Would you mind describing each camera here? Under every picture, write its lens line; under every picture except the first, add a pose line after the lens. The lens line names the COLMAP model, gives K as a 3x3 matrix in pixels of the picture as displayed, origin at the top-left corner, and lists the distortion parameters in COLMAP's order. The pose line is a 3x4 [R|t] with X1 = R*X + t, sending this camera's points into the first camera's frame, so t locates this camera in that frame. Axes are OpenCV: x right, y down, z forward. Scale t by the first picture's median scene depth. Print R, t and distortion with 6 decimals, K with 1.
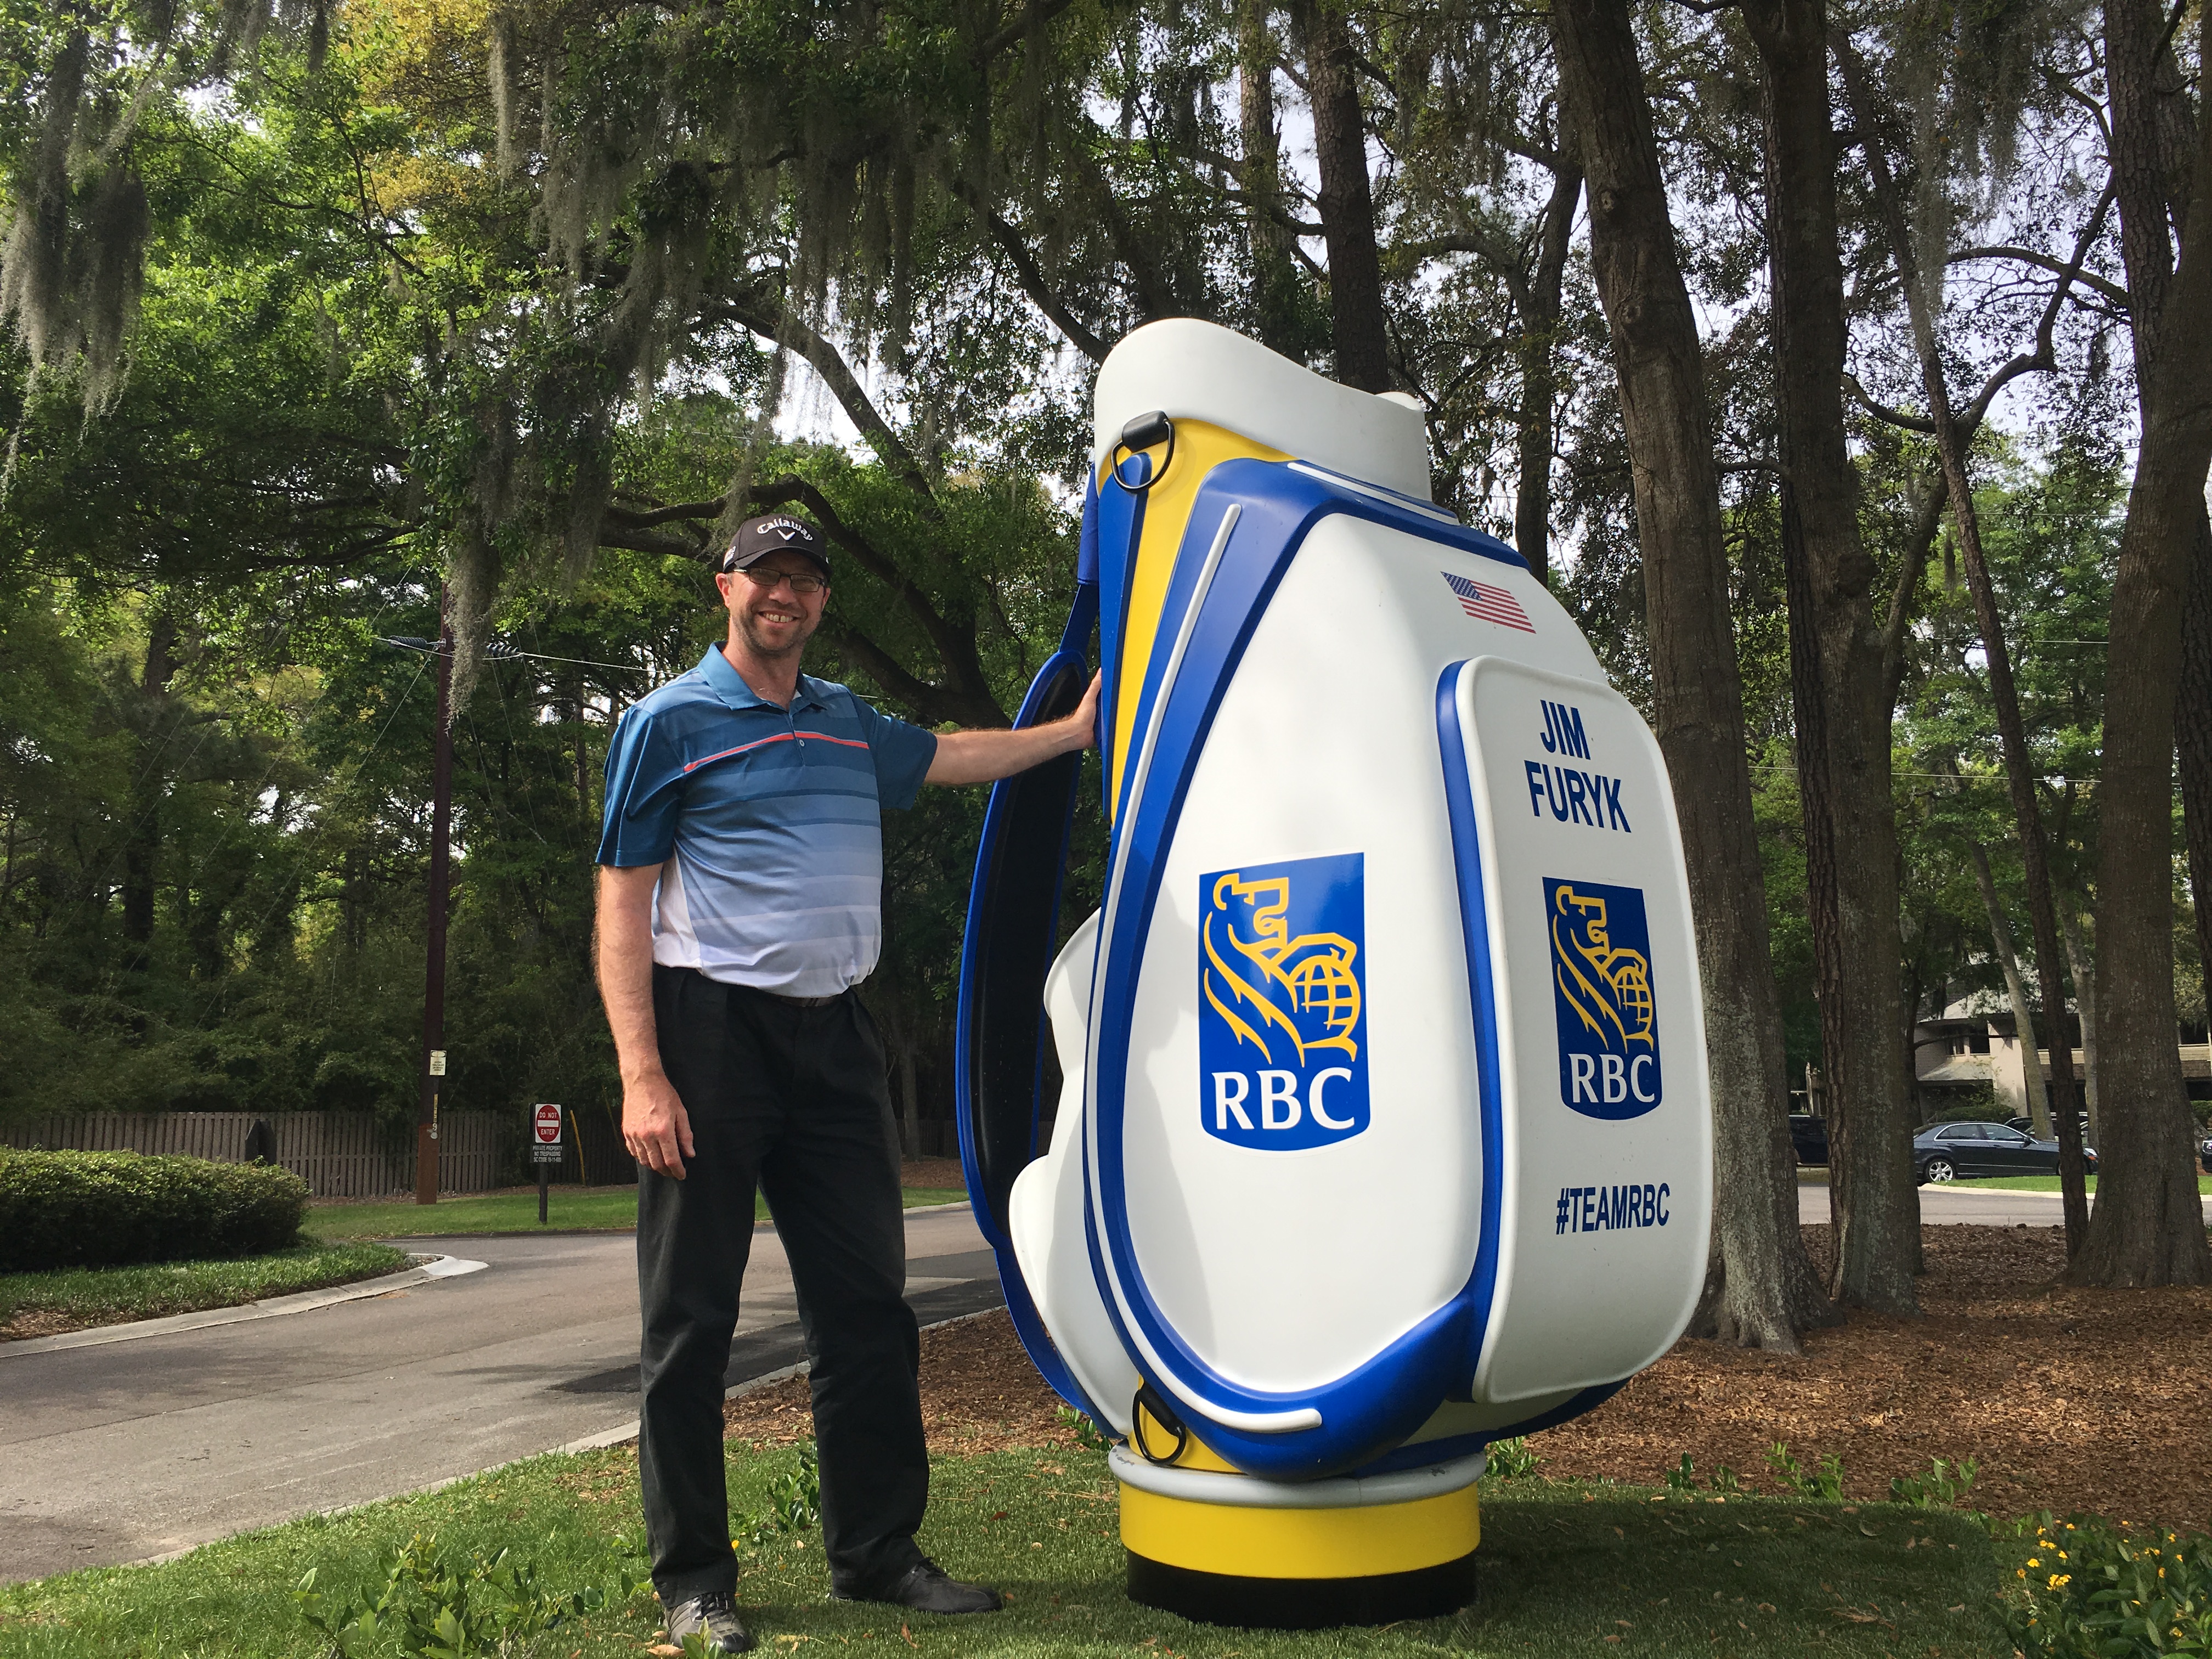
lens RADIAL K [[1893.5, 0, 1105.7], [0, 1893.5, 882.6], [0, 0, 1]] dist [0.053107, -0.125194]
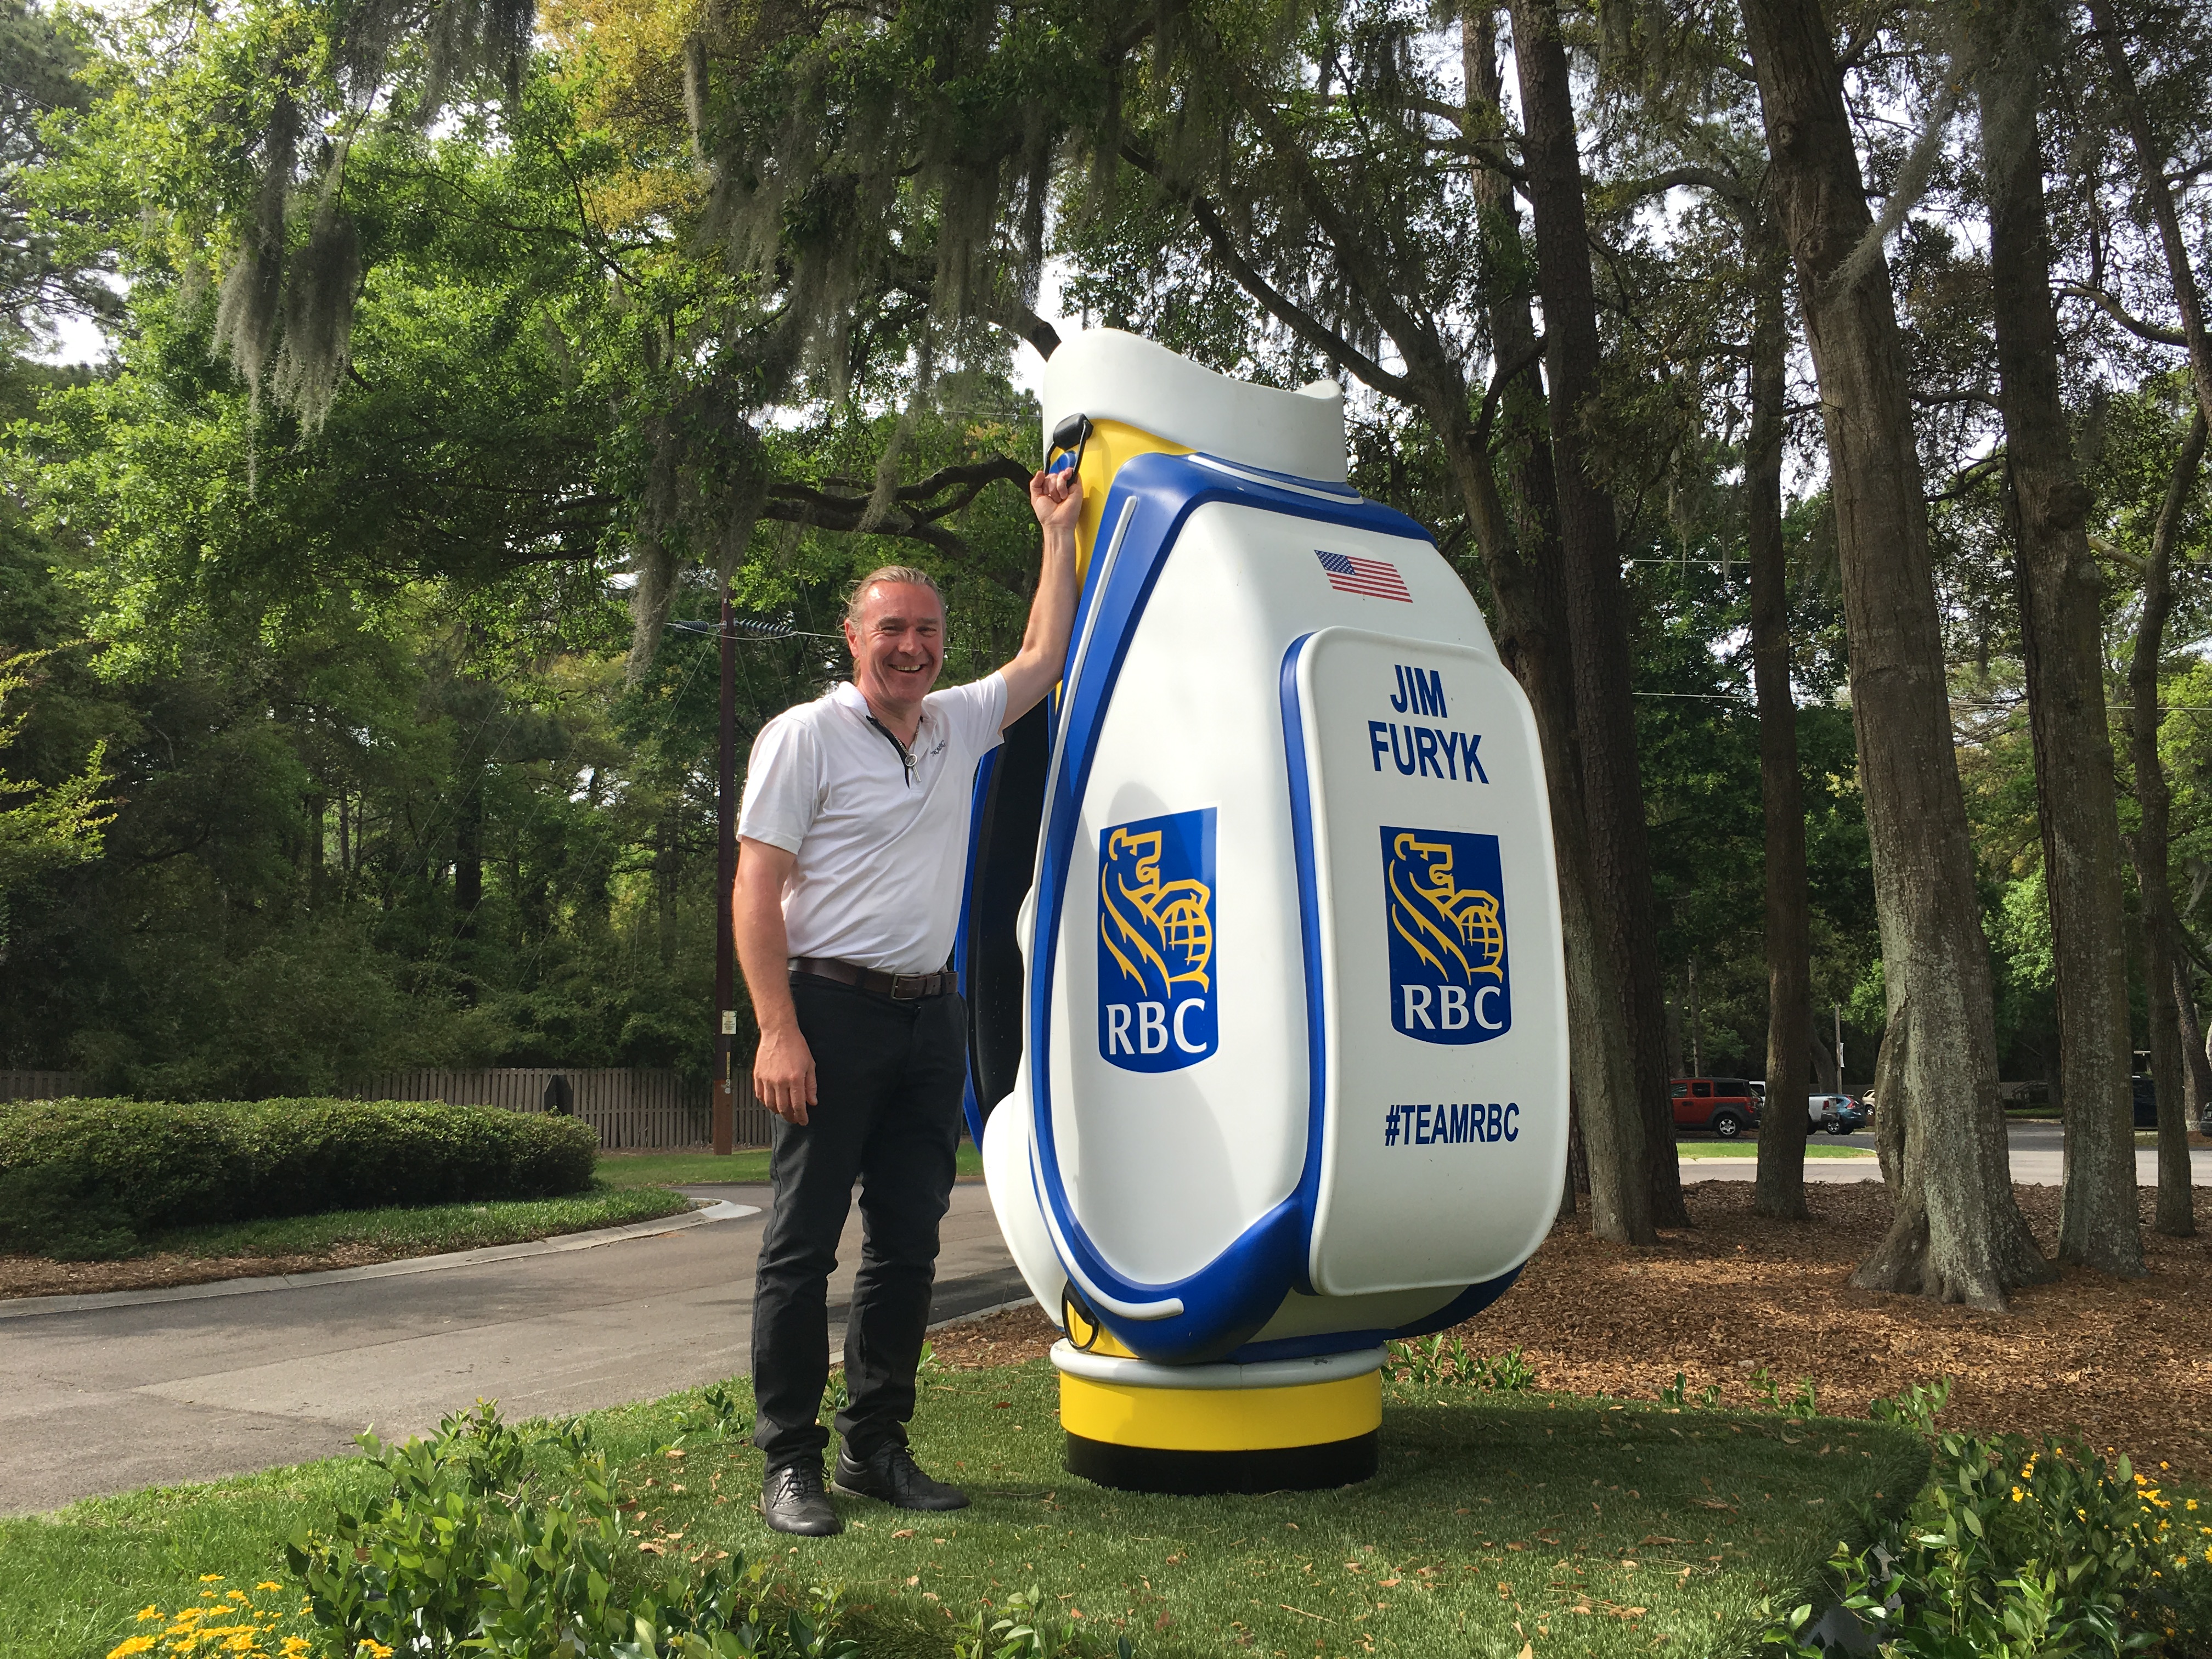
lens RADIAL K [[1891.6, 0, 1077.1], [0, 1891.6, 893.7], [0, 0, 1]] dist [0.000685, -0.009621]
pose [[0.987277, -0.012912, -0.158483, 0.212358], [0.017123, 0.999535, 0.025233, 0.005280], [0.158083, -0.027626, 0.987039, -0.109306]]
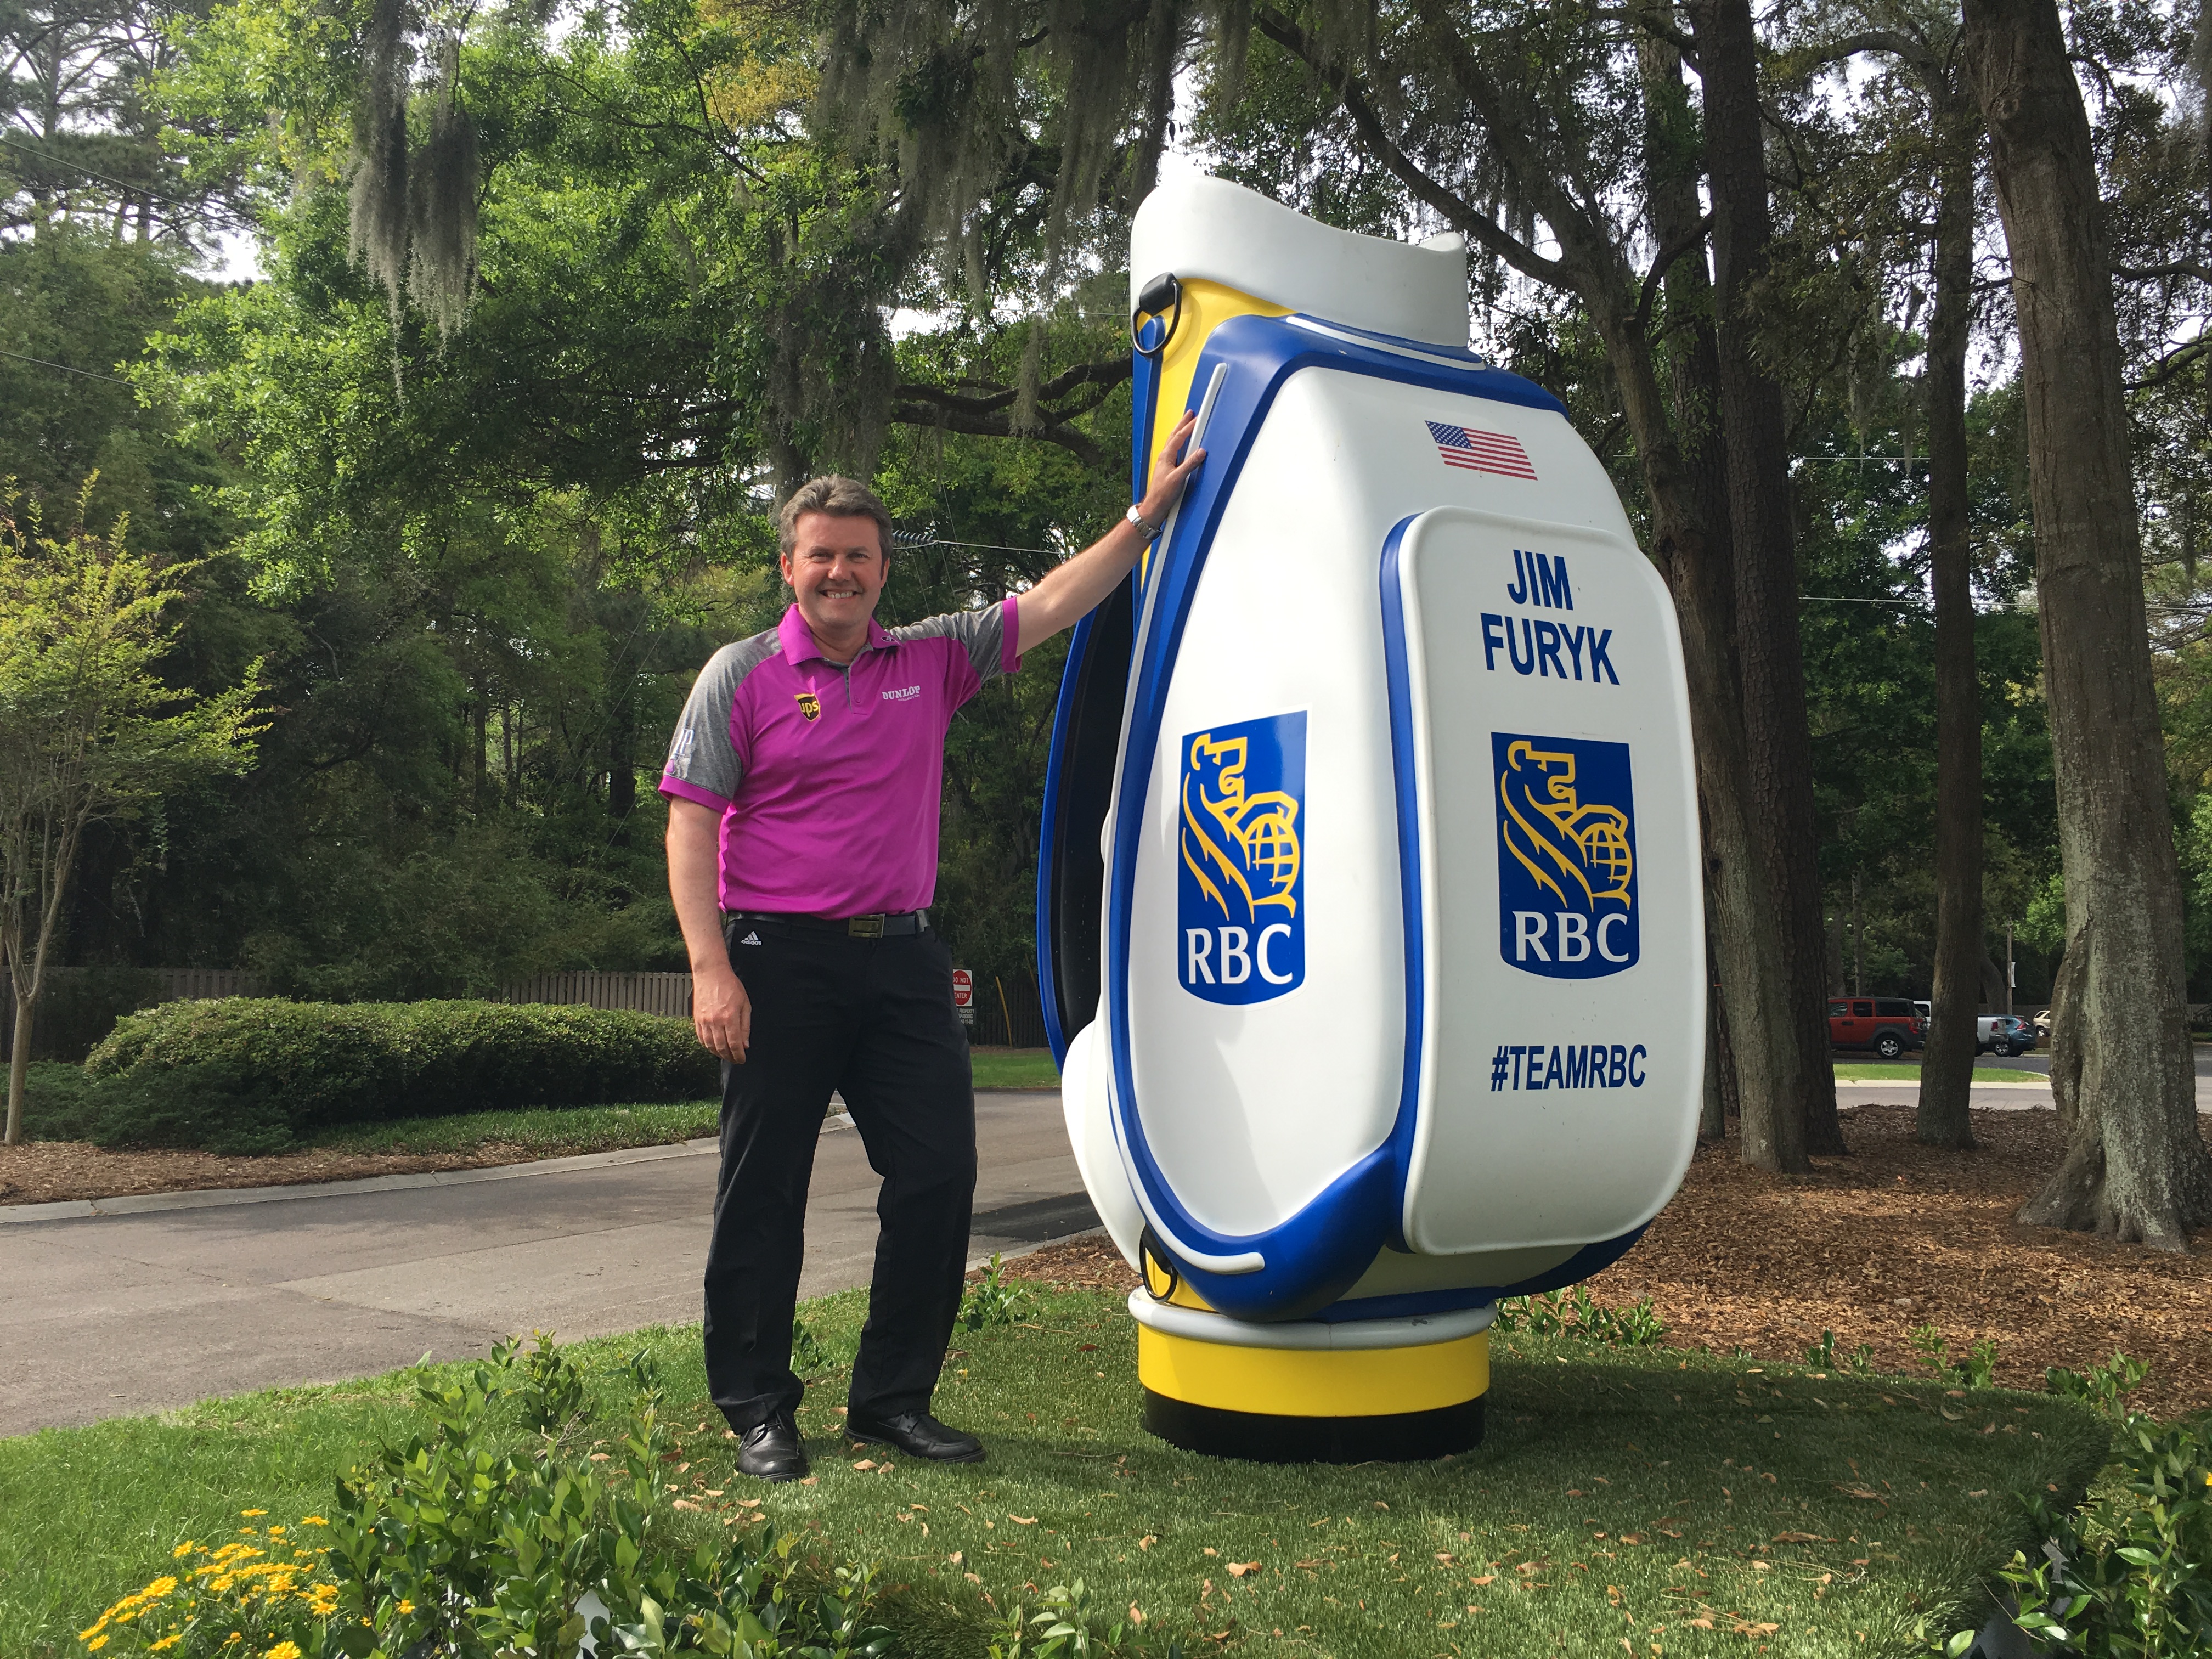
lens RADIAL K [[1891.7, 0, 1057.4], [0, 1891.7, 898.9], [0, 0, 1]] dist [-0.003946, -0.014928]
pose [[0.970029, 0.003597, -0.242963, 0.230972], [0.014885, 0.997133, 0.074189, 0.006637], [0.242533, -0.075582, 0.967194, -0.006914]]
